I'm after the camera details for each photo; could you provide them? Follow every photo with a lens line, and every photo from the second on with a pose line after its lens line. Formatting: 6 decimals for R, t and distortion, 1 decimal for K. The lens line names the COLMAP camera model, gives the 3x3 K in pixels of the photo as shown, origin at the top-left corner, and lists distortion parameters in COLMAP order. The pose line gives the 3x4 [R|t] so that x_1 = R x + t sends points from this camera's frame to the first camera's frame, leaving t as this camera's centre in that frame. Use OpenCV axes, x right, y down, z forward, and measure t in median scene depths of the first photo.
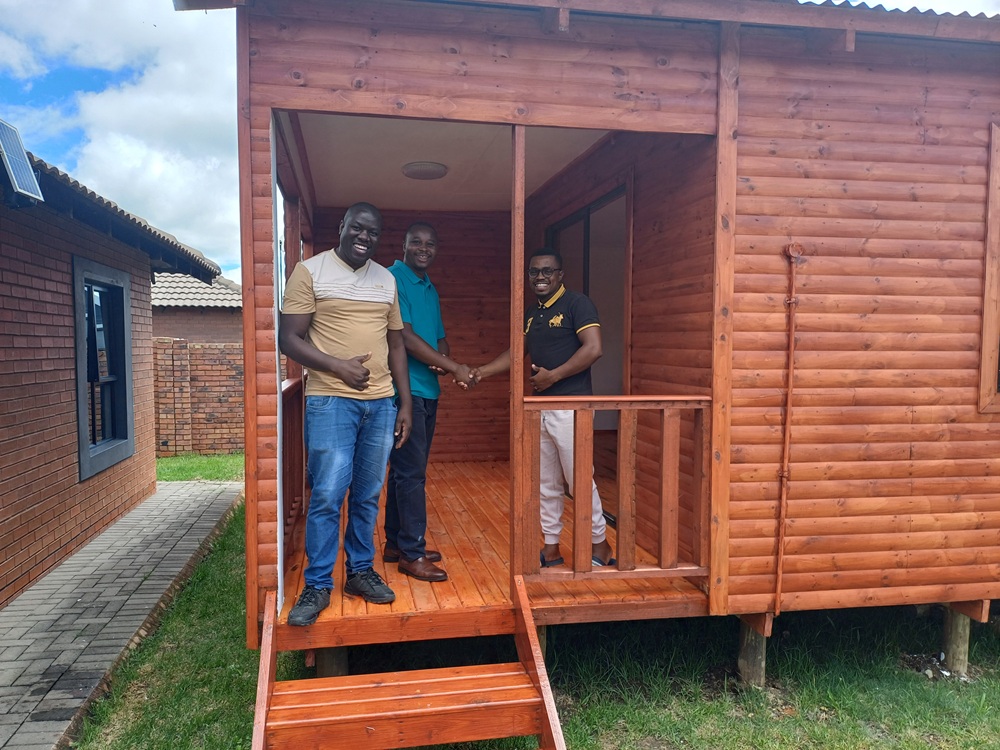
lens RADIAL K [[739.3, 0, 474.8], [0, 739.3, 386.6], [0, 0, 1]] dist [0.062885, -0.060087]
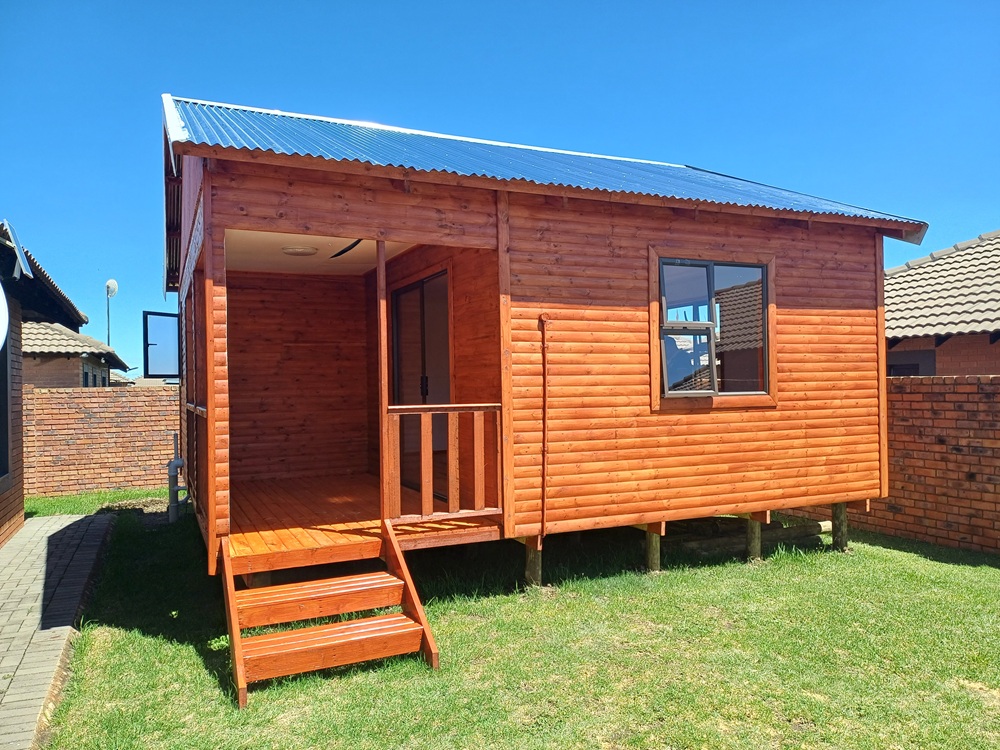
lens RADIAL K [[739.3, 0, 504.8], [0, 739.3, 378.3], [0, 0, 1]] dist [0.062885, -0.060087]
pose [[0.965230, -0.016651, 0.260870, -0.100098], [0.034599, 0.997327, -0.064362, 0.061297], [-0.259101, 0.071150, 0.963226, -0.577448]]
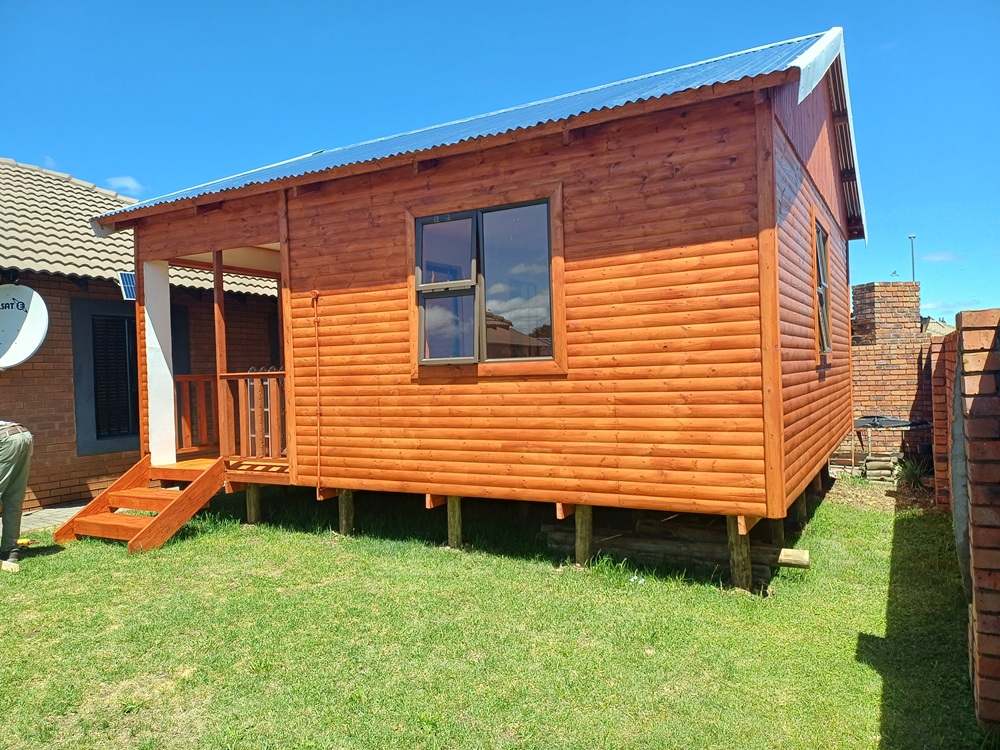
lens RADIAL K [[739.3, 0, 490.0], [0, 739.3, 371.3], [0, 0, 1]] dist [0.062885, -0.060087]
pose [[0.771148, -0.026248, -0.636115, 1.929020], [-0.002389, 0.999023, -0.044120, 0.094808], [0.636652, 0.035543, 0.770332, -0.166994]]
